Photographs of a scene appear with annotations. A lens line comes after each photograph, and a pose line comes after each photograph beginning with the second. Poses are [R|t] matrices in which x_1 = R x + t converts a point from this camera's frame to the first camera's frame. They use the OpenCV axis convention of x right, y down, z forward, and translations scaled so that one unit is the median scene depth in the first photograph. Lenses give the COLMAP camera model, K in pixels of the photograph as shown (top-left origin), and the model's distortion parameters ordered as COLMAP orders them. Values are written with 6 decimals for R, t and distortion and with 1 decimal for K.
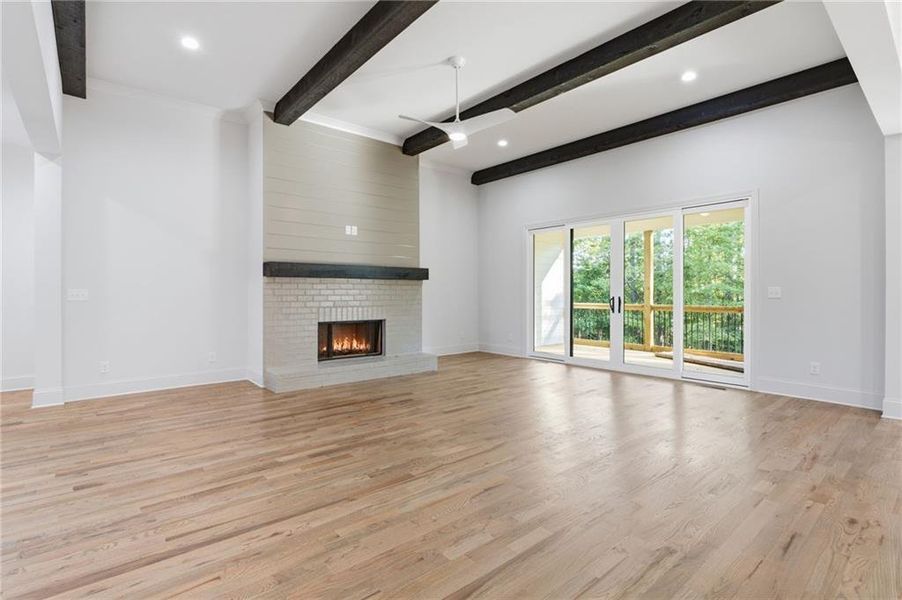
lens RADIAL K [[428.8, 0, 444.1], [0, 428.8, 292.9], [0, 0, 1]] dist [-0.005889, 0.000963]
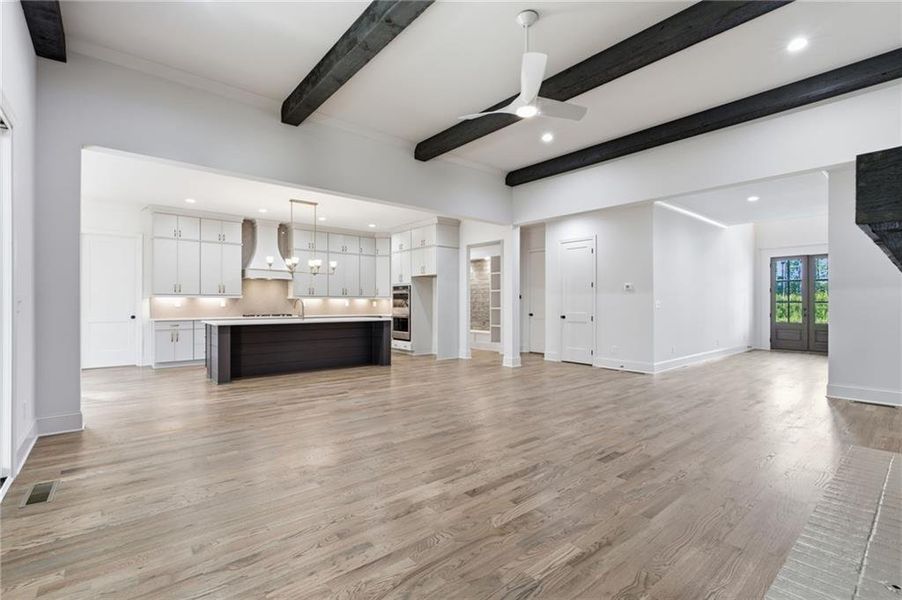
lens RADIAL K [[414.7, 0, 451.2], [0, 414.7, 297.8], [0, 0, 1]] dist [-0.004435, 0.000604]
pose [[-0.999872, -0.001550, -0.015945, 0.150214], [-0.001356, 0.999925, -0.012141, -0.000985], [0.015963, -0.012117, -0.999799, 1.448744]]
